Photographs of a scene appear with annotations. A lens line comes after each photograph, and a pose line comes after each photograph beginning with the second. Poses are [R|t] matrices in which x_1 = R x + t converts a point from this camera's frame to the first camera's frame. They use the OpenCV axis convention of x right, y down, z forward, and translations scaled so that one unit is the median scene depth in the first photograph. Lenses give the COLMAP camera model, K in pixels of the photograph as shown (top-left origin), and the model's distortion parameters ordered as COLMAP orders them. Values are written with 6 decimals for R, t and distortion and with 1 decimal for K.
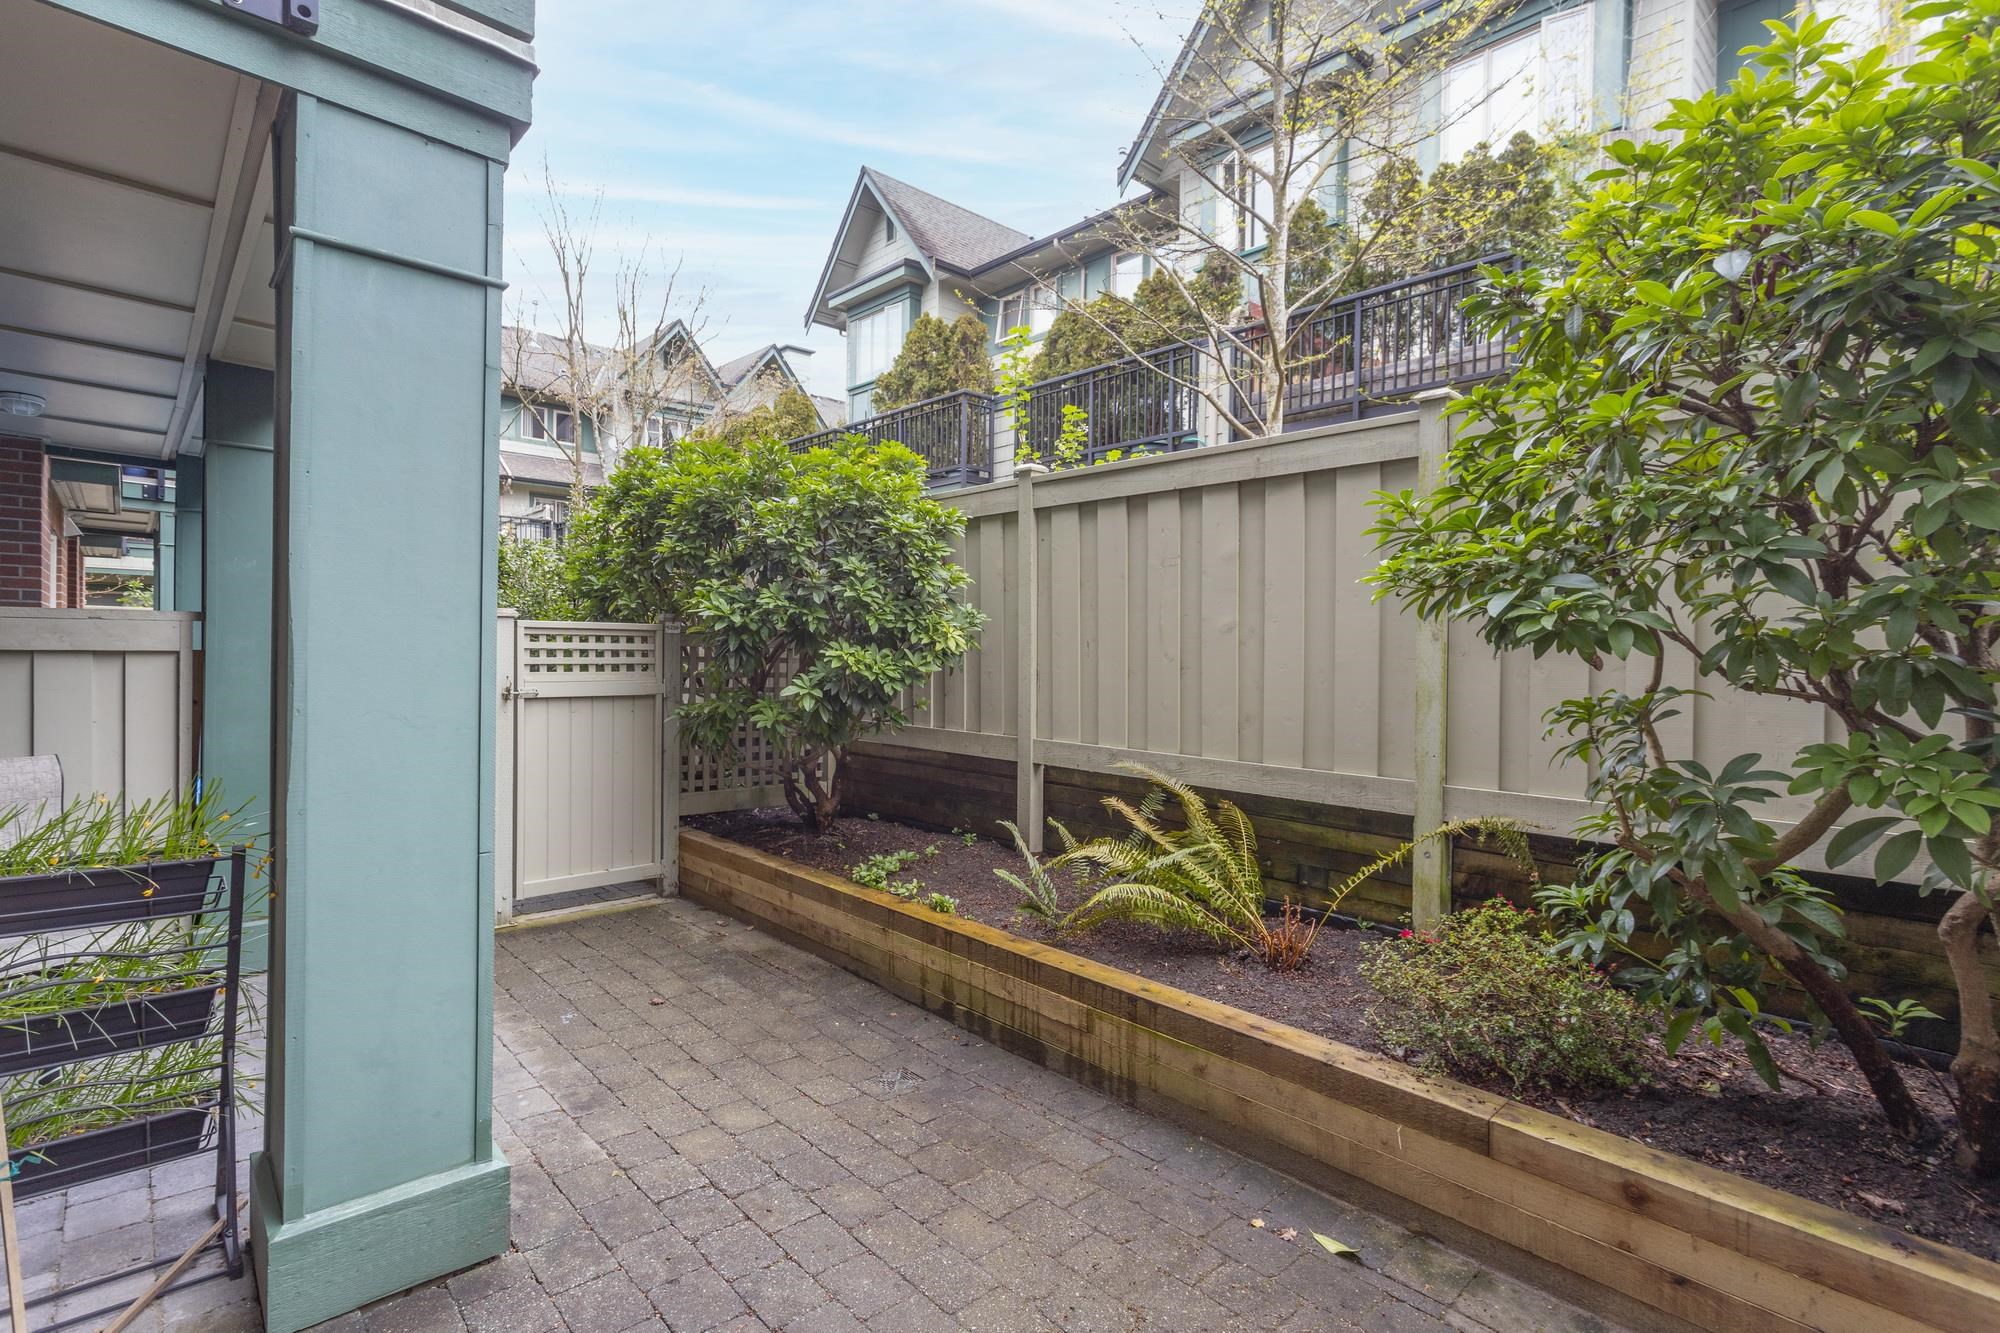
lens RADIAL K [[944.3, 0, 990.8], [0, 944.3, 658.1], [0, 0, 1]] dist [-0.000206, 0.002204]
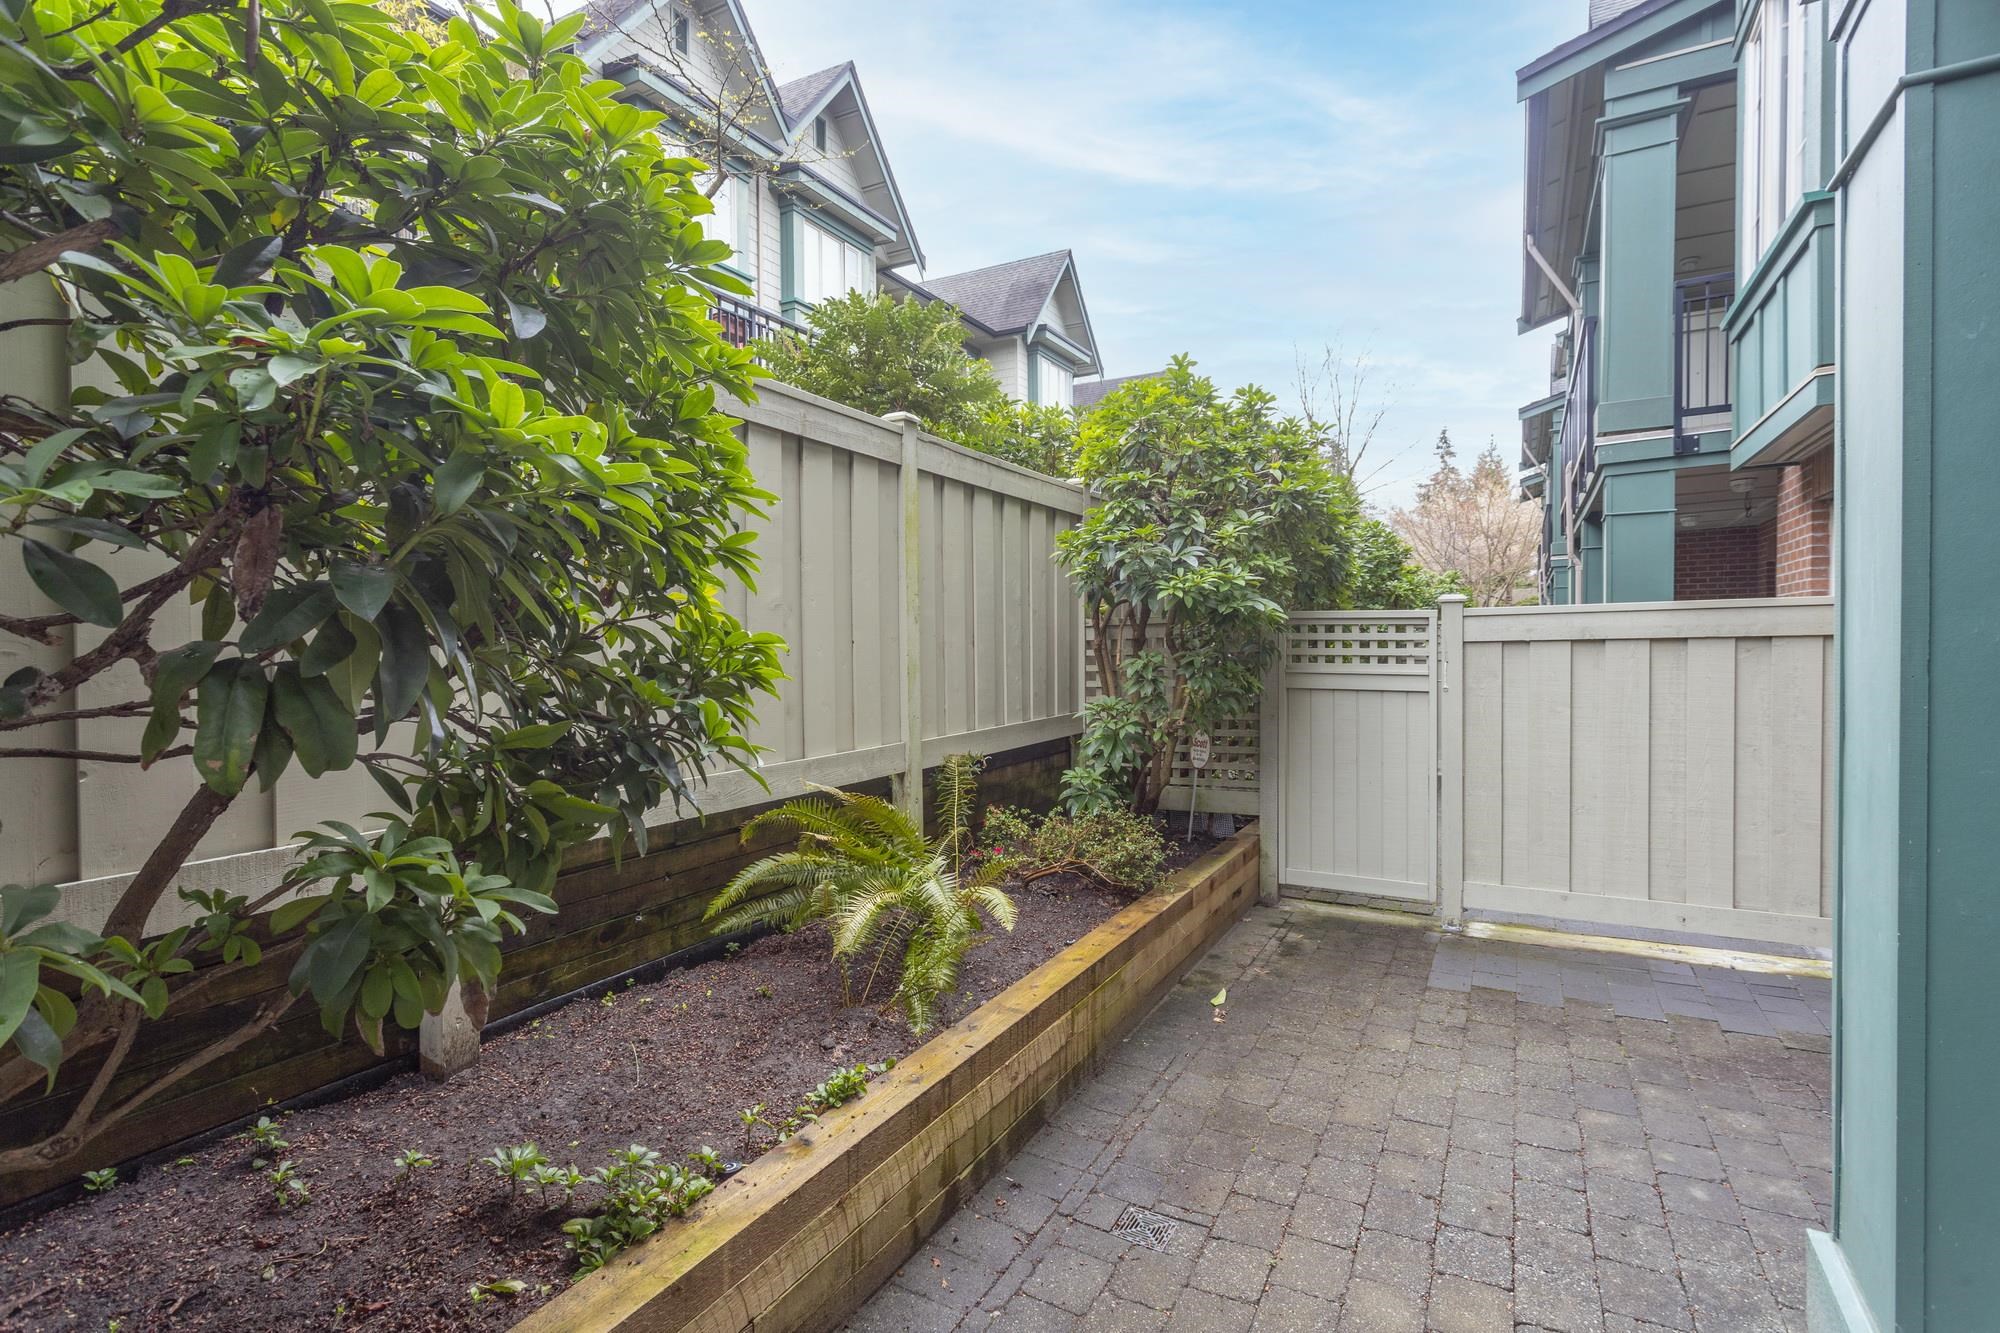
lens RADIAL K [[944.3, 0, 987.9], [0, 944.3, 659.0], [0, 0, 1]] dist [-0.000206, 0.002204]
pose [[-0.315601, -0.025148, 0.948559, -0.939881], [0.007546, 0.999551, 0.029011, -0.008118], [-0.948862, 0.016314, -0.315269, 1.716789]]
